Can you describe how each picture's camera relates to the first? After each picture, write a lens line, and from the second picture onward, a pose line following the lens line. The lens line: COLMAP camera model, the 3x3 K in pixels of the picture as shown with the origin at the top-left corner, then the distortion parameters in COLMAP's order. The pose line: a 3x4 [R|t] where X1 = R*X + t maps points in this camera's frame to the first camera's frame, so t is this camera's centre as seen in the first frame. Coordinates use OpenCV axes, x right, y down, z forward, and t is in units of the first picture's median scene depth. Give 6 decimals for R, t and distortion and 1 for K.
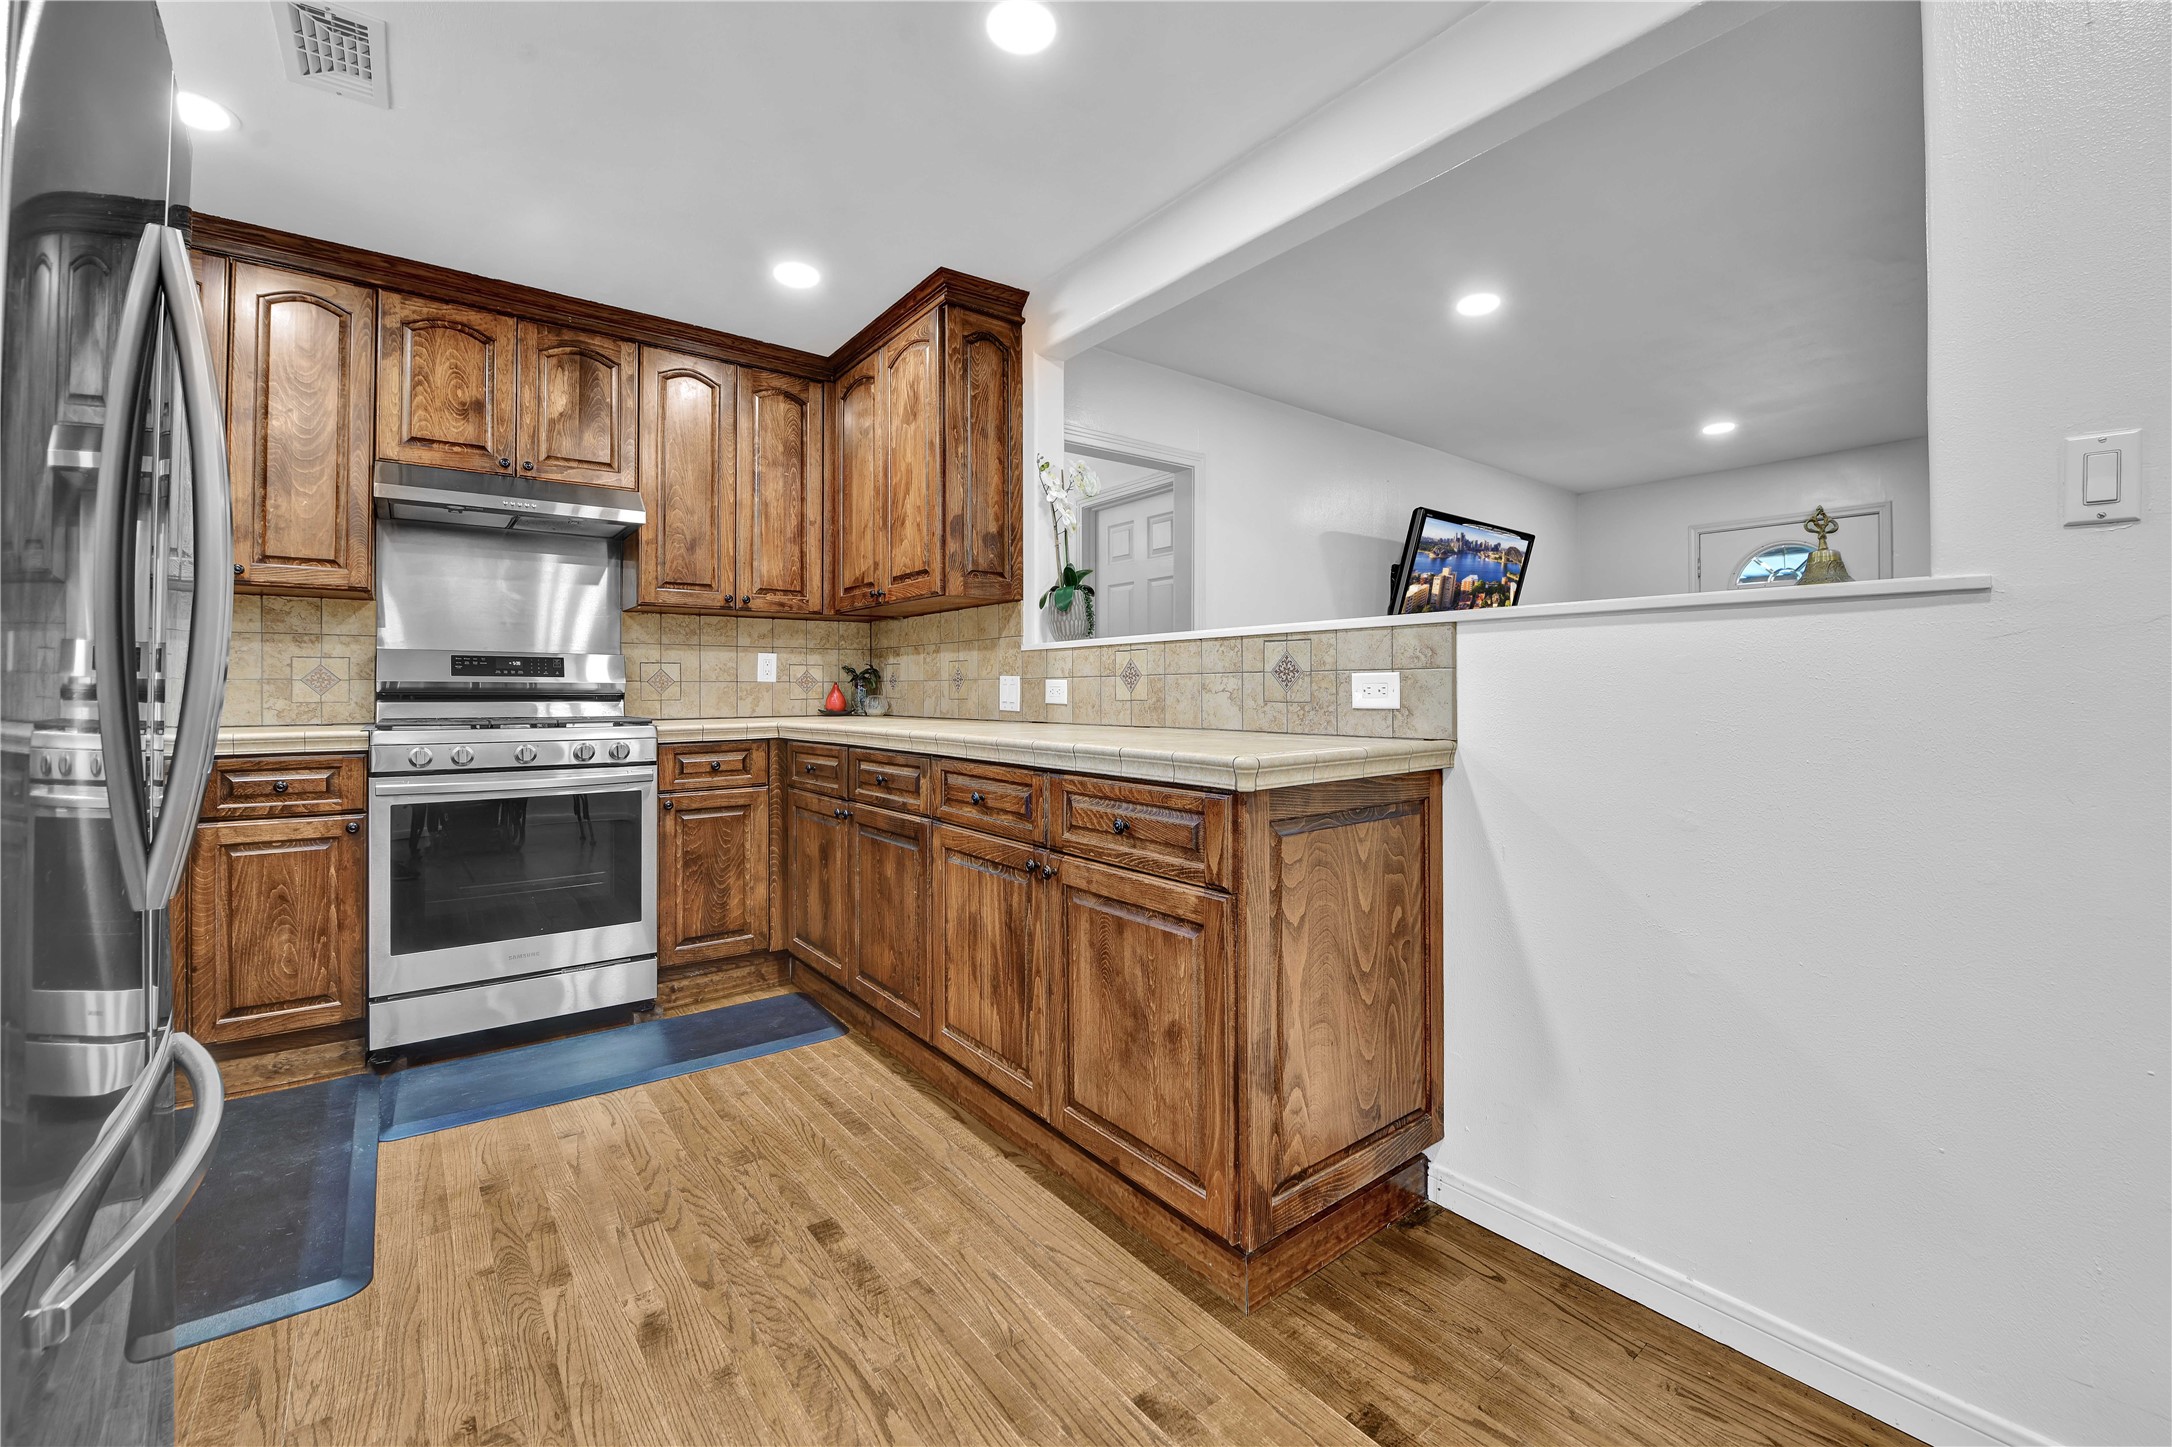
lens RADIAL K [[906.9, 0, 1103.1], [0, 906.9, 684.8], [0, 0, 1]] dist [-0.014267, -0.000045]
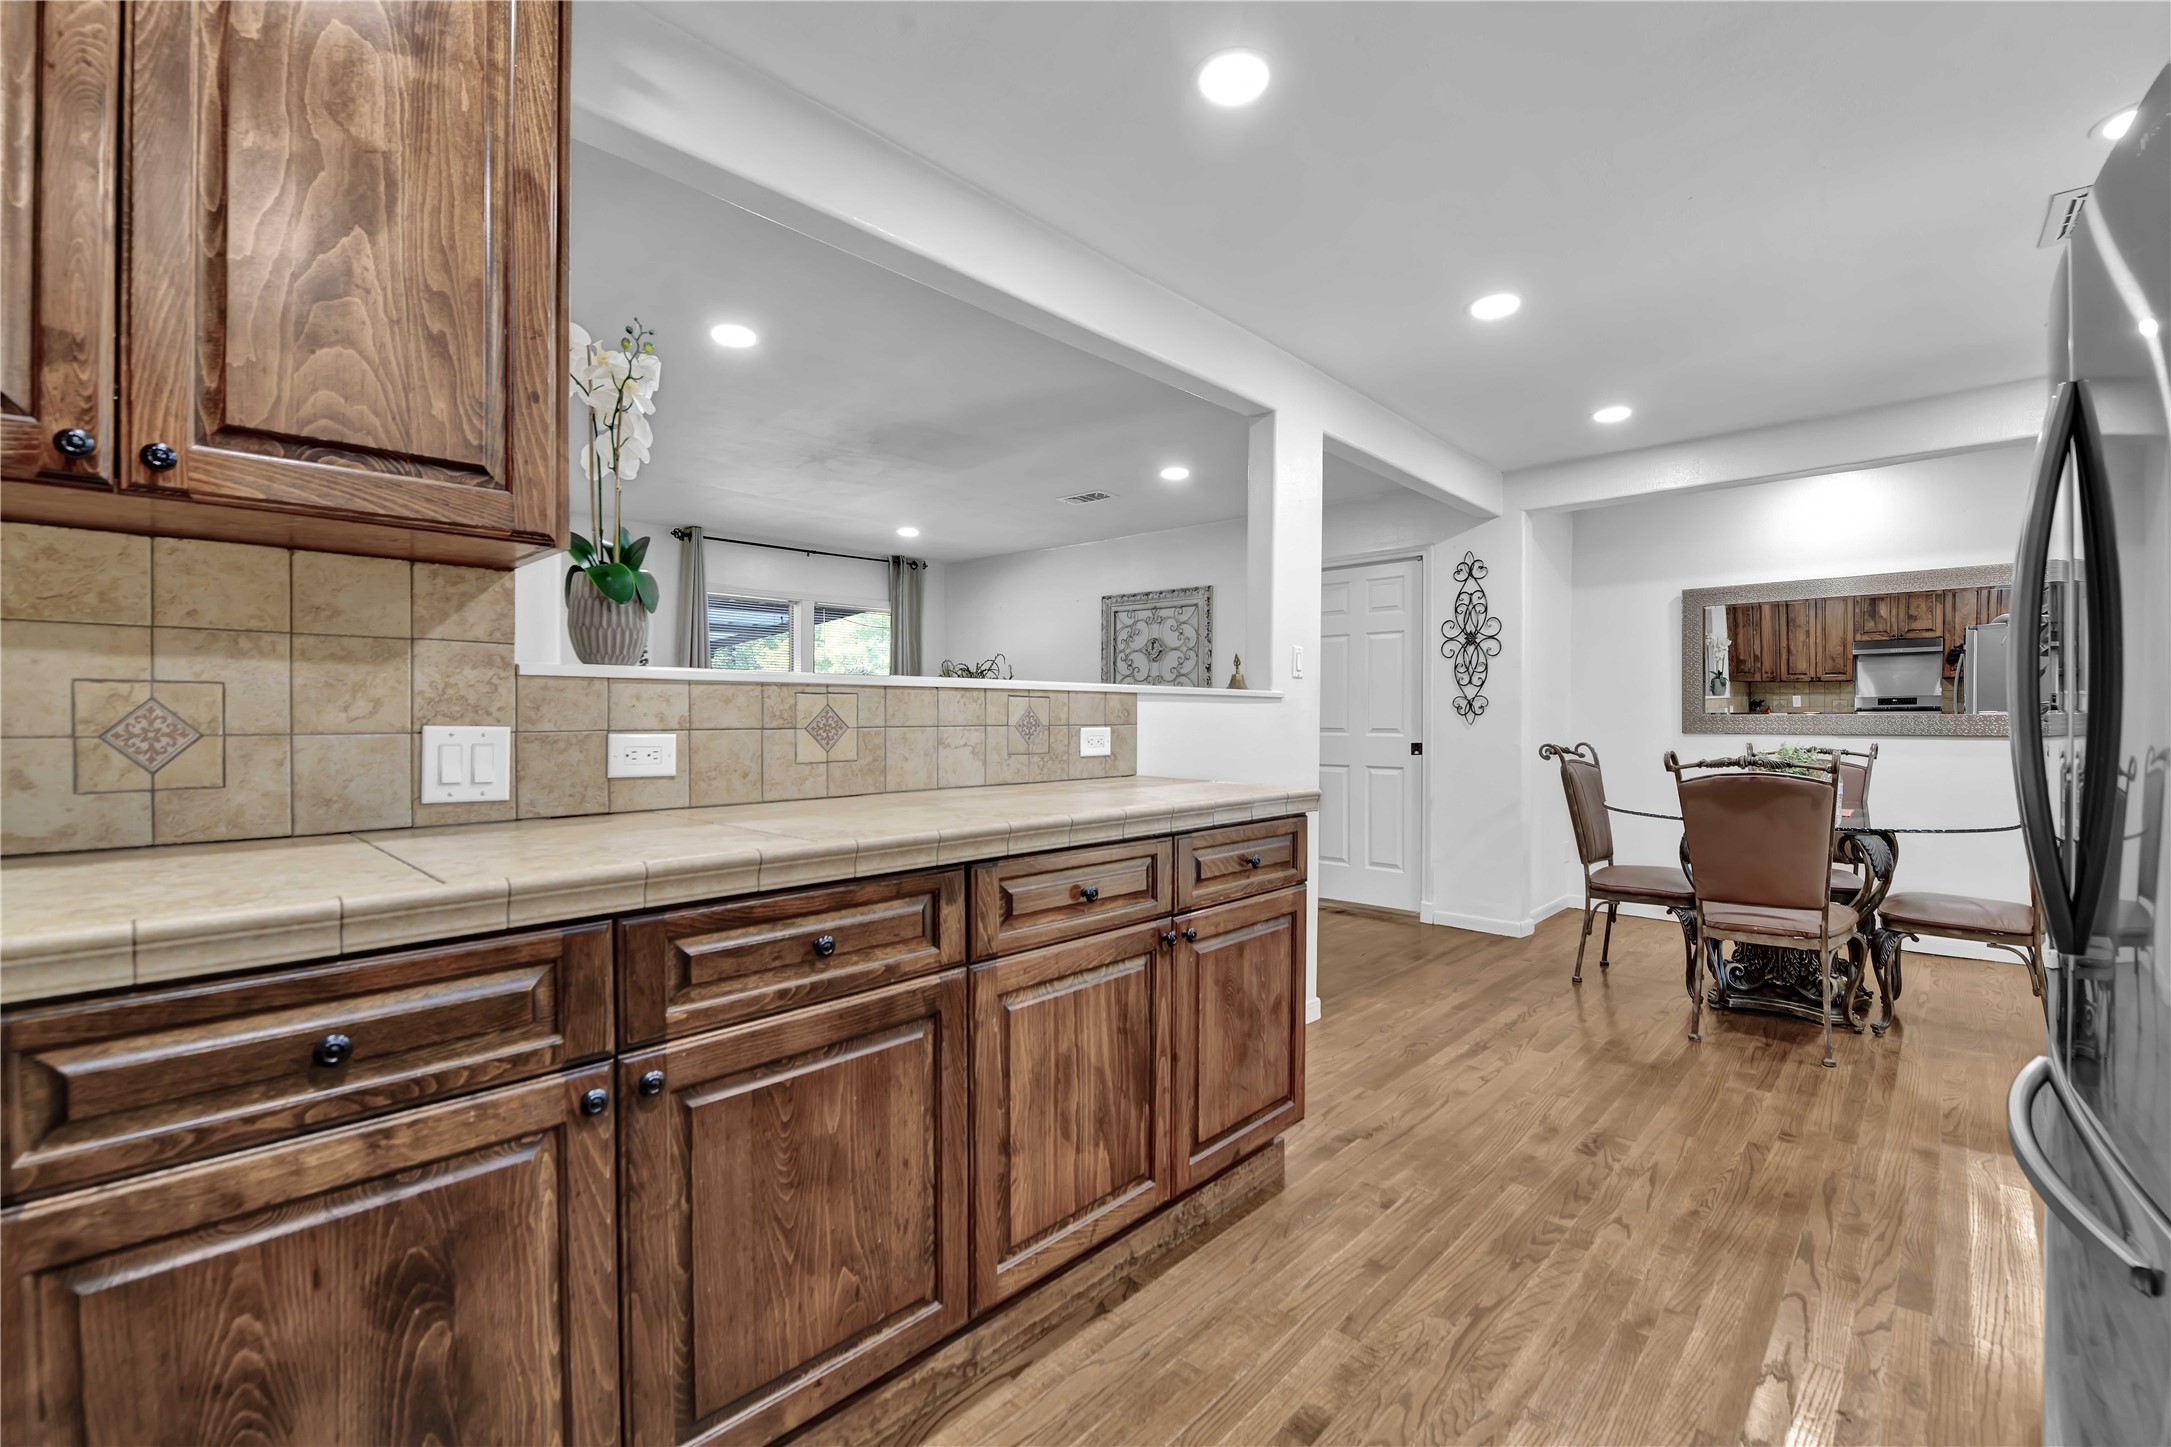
lens RADIAL K [[934.3, 0, 1116.2], [0, 934.3, 725.0], [0, 0, 1]] dist [-0.016878, -0.000148]
pose [[-0.176337, -0.007172, 0.984304, -0.643078], [-0.007719, 0.999953, 0.005903, -0.016175], [-0.984300, -0.006557, -0.176385, 0.777672]]
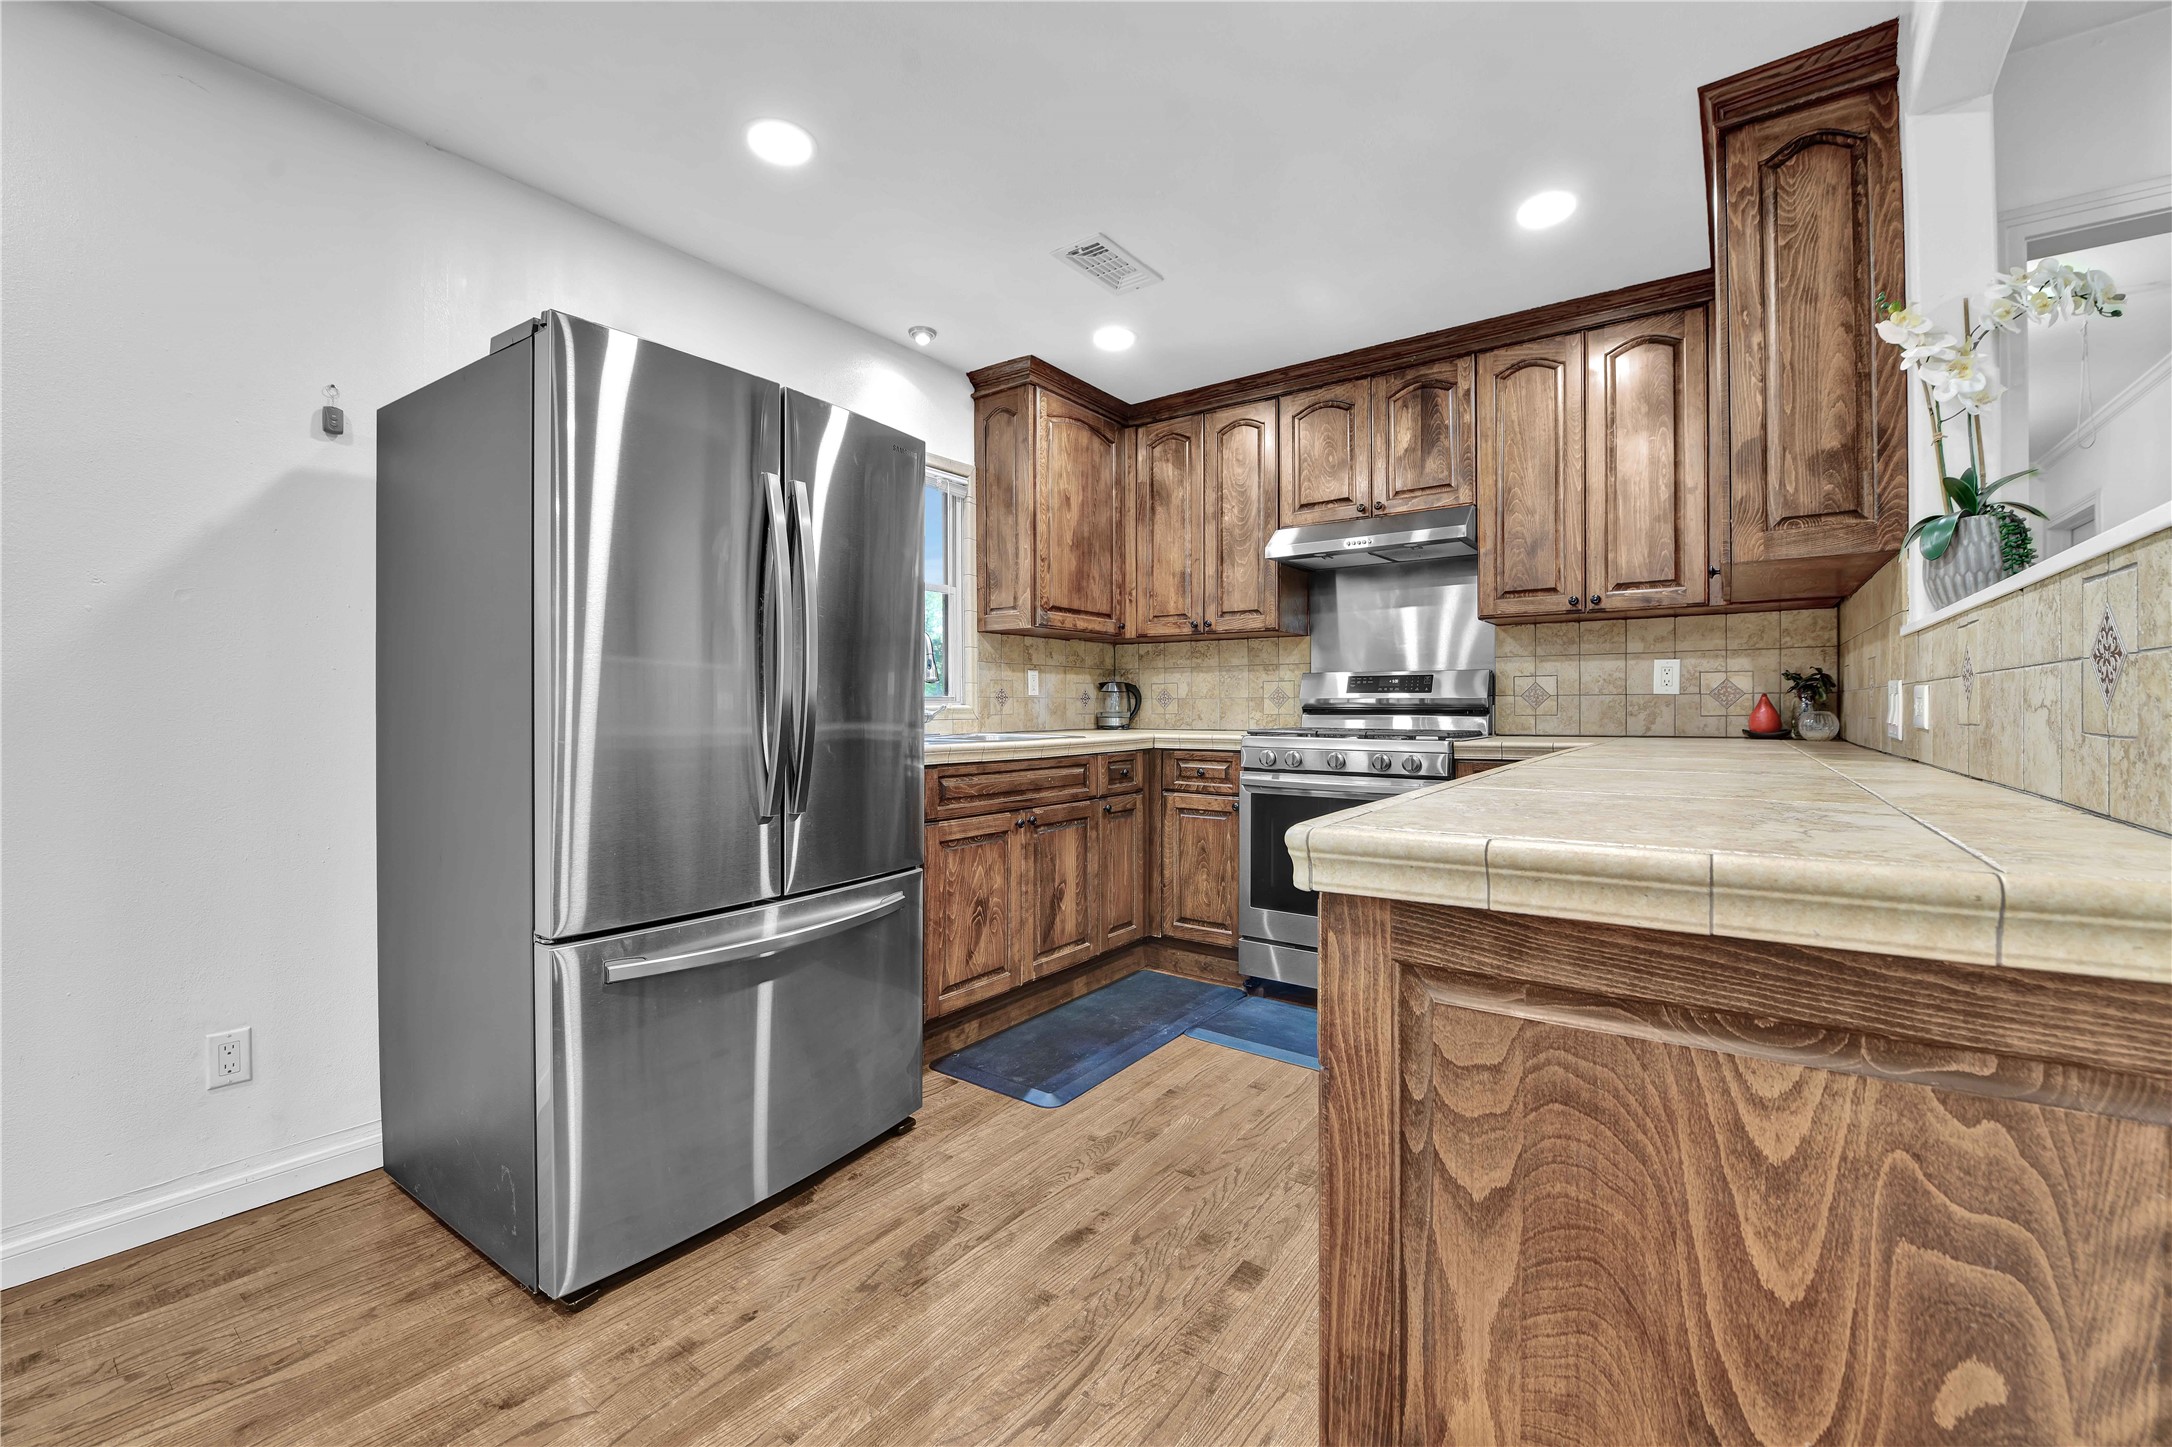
lens RADIAL K [[873.4, 0, 1093.5], [0, 873.4, 714.2], [0, 0, 1]] dist [-0.018947, -0.000221]
pose [[0.275511, 0.008074, -0.961264, 0.306272], [0.008916, 0.999900, 0.010954, 0.002255], [0.961256, -0.011588, 0.275412, 0.353108]]
